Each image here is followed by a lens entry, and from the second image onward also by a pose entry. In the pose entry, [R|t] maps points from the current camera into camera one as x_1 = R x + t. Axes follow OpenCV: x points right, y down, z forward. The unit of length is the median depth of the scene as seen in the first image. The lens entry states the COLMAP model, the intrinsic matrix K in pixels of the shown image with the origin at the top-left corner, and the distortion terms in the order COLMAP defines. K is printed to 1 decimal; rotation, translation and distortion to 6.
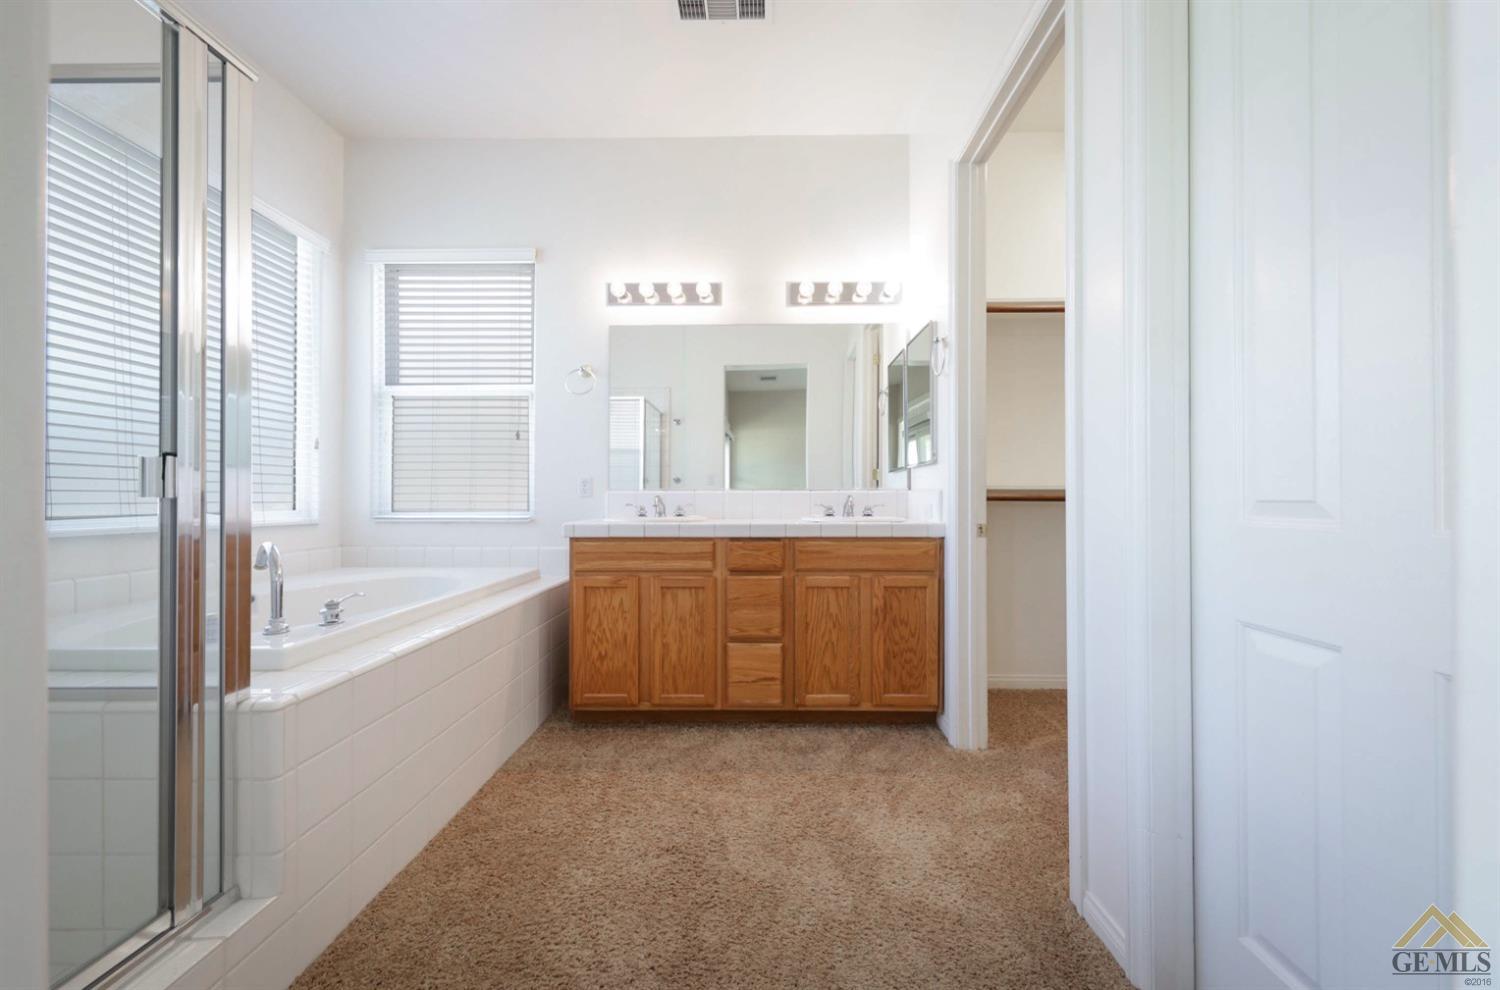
lens RADIAL K [[528.3, 0, 750.0], [0, 528.3, 495.0], [0, 0, 1]] dist [-0.000391, -0.000256]
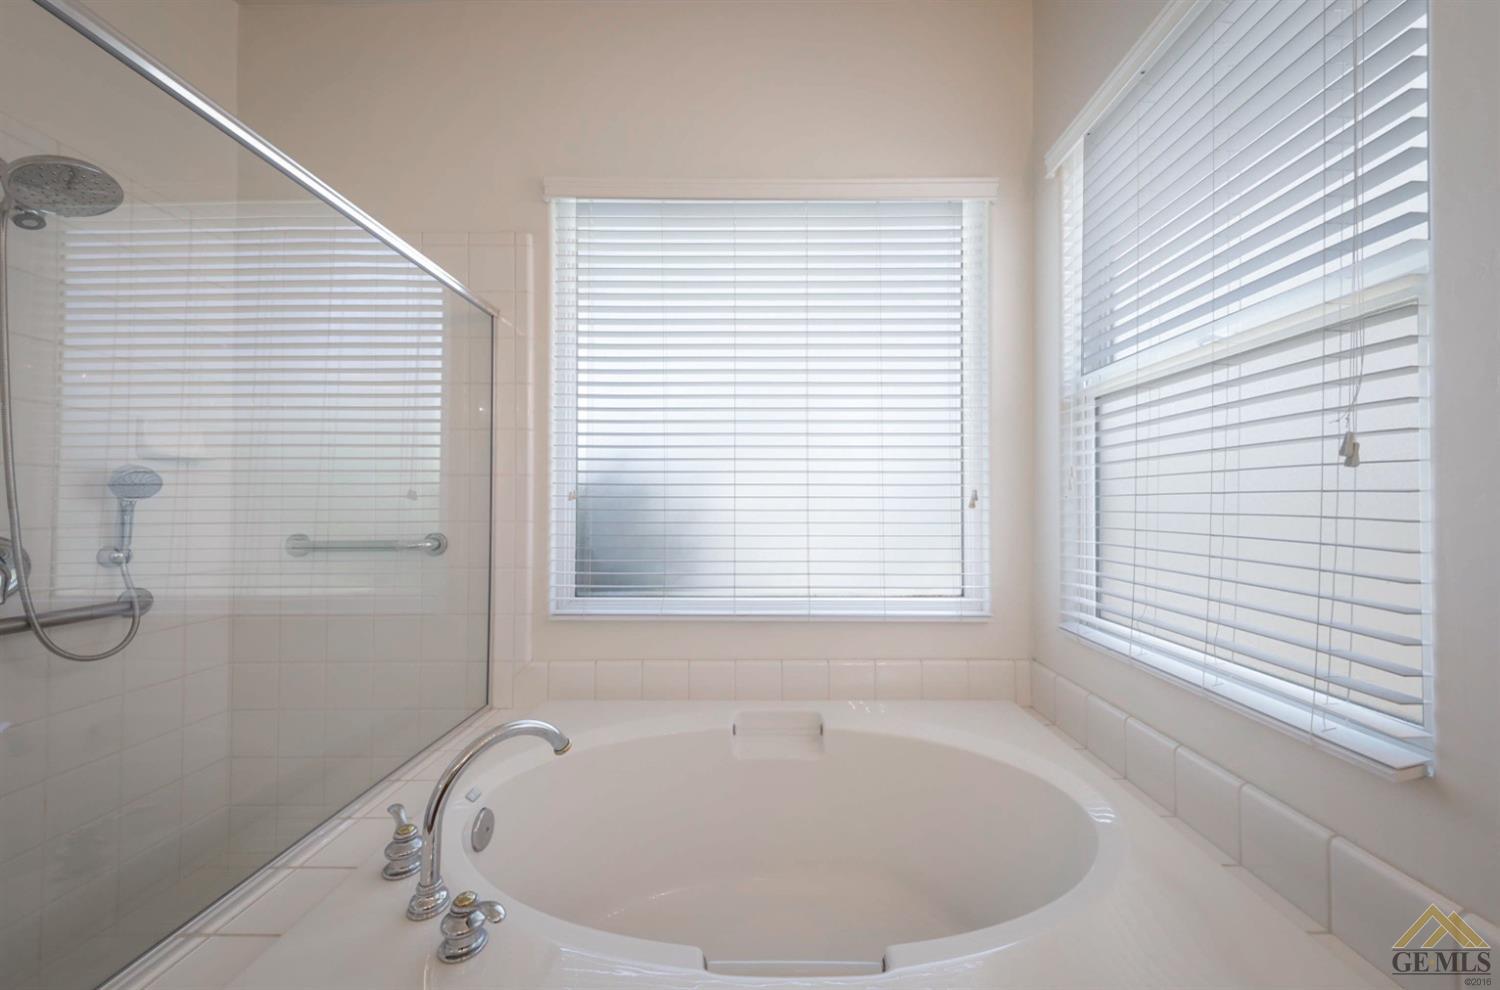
lens RADIAL K [[528.3, 0, 750.0], [0, 528.3, 495.0], [0, 0, 1]] dist [-0.000391, -0.000256]
pose [[0.005987, -0.018904, -0.999803, -0.161447], [0.004690, 0.999811, -0.018876, -0.085357], [0.999971, -0.004576, 0.006074, 0.679251]]
